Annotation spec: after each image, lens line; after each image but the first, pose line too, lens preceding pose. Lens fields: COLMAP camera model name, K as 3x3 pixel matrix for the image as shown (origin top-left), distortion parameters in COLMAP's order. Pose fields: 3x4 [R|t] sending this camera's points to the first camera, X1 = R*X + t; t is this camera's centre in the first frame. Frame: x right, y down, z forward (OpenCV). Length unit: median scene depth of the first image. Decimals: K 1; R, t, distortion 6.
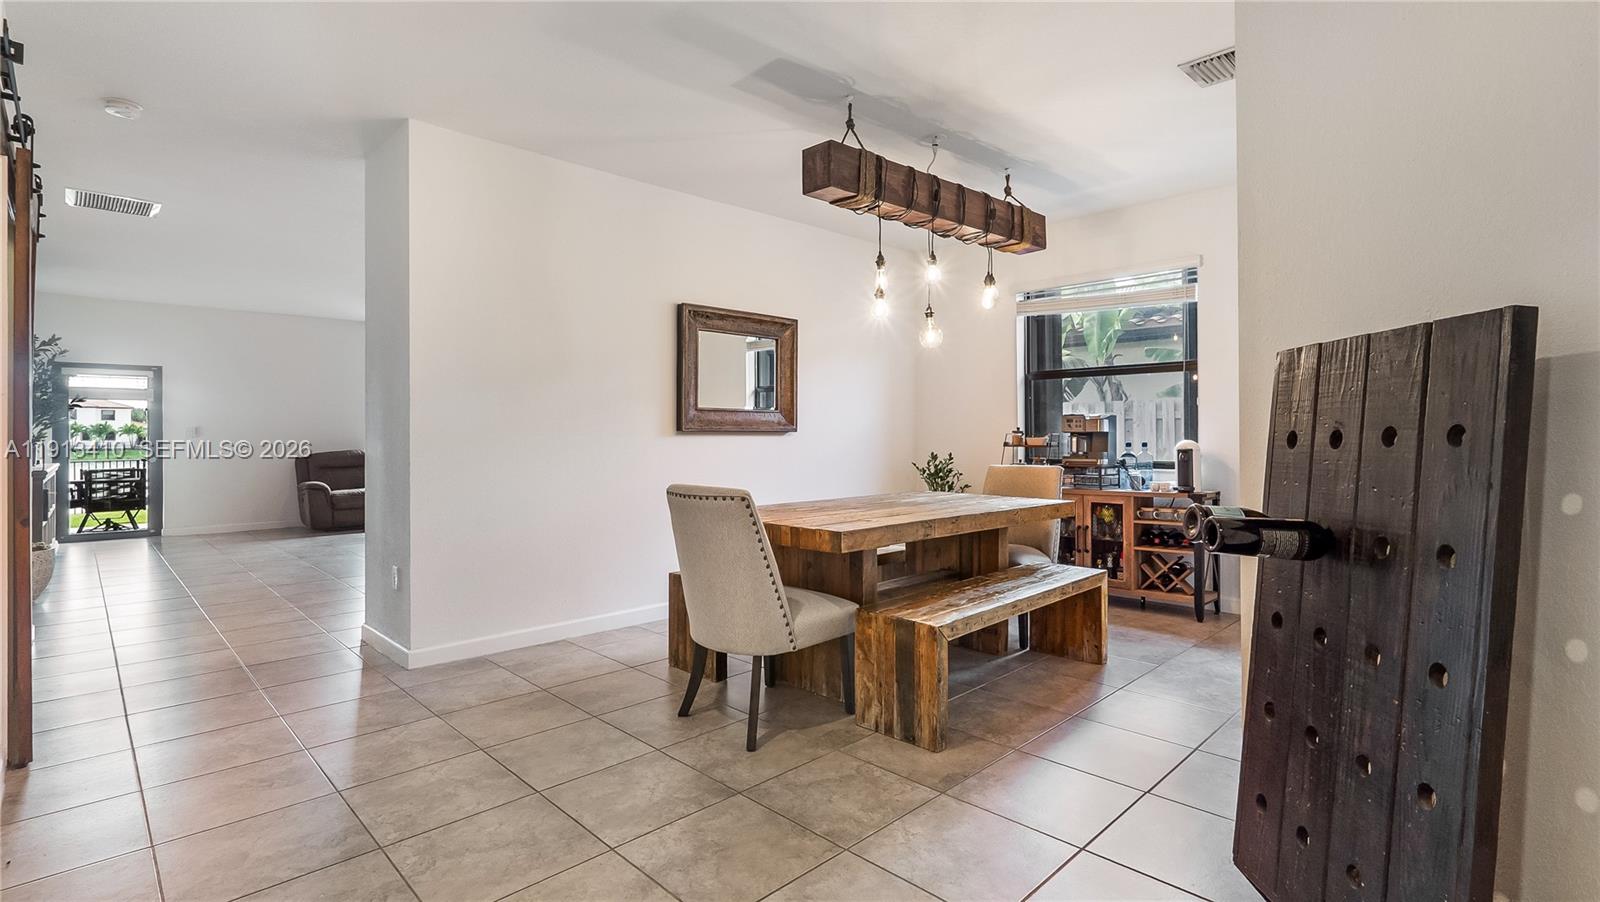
lens RADIAL K [[736.7, 0, 802.0], [0, 736.7, 439.9], [0, 0, 1]] dist [-0.004012, 0.000235]
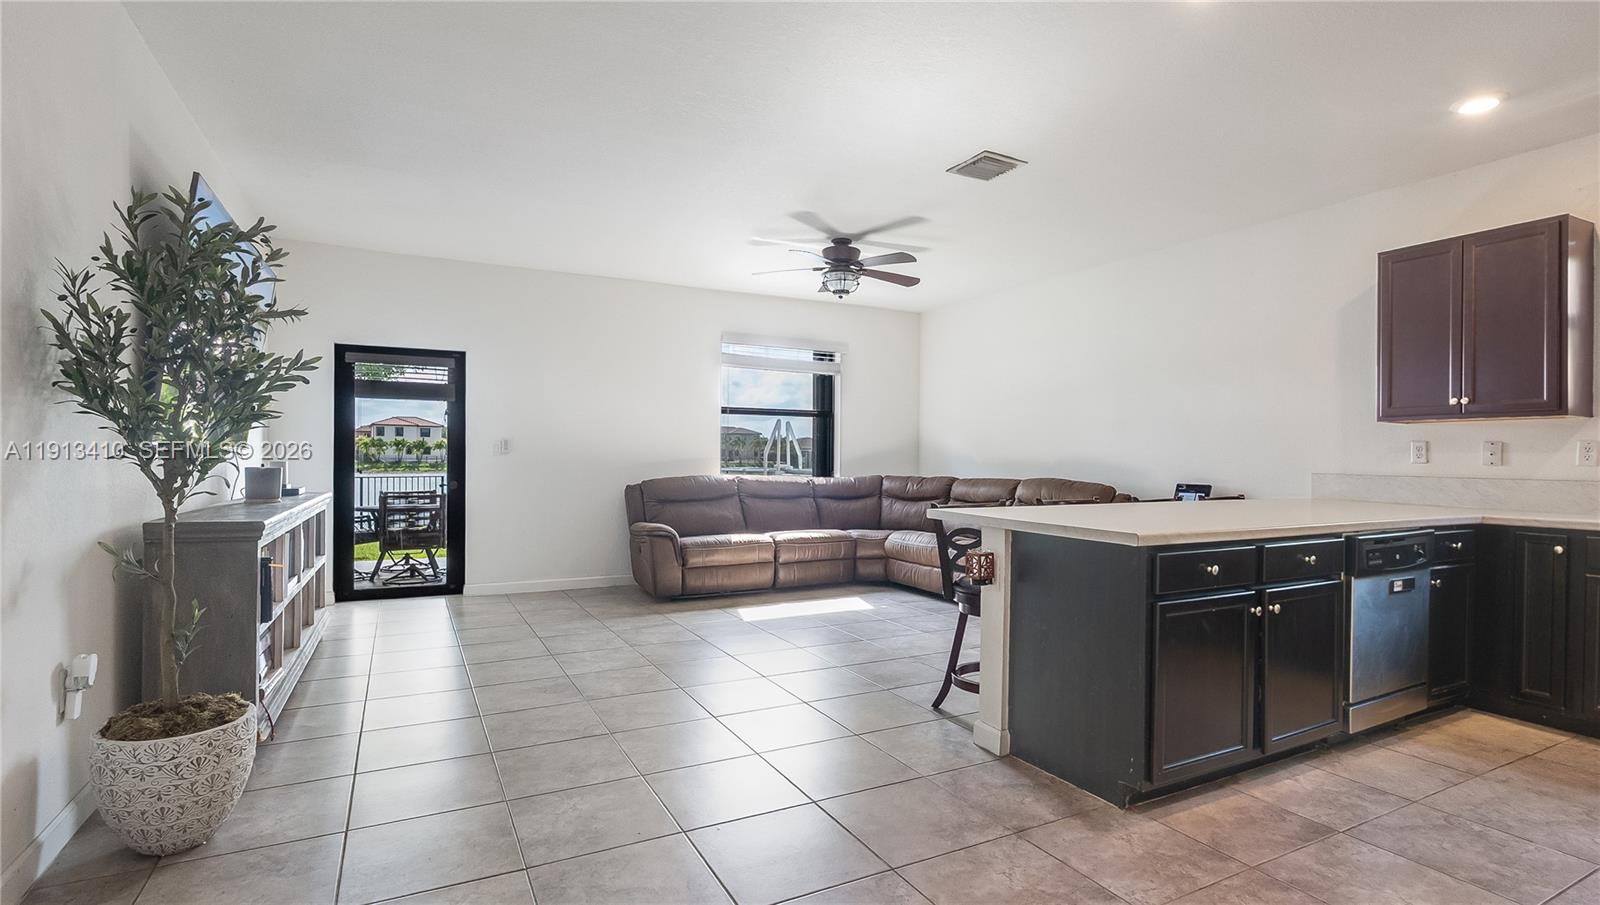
lens RADIAL K [[736.7, 0, 792.1], [0, 736.7, 462.2], [0, 0, 1]] dist [-0.004012, 0.000235]
pose [[0.956239, 0.011082, -0.292378, -0.329783], [-0.009545, 0.999932, 0.006684, -0.002950], [0.292432, -0.003601, 0.956280, 0.377062]]
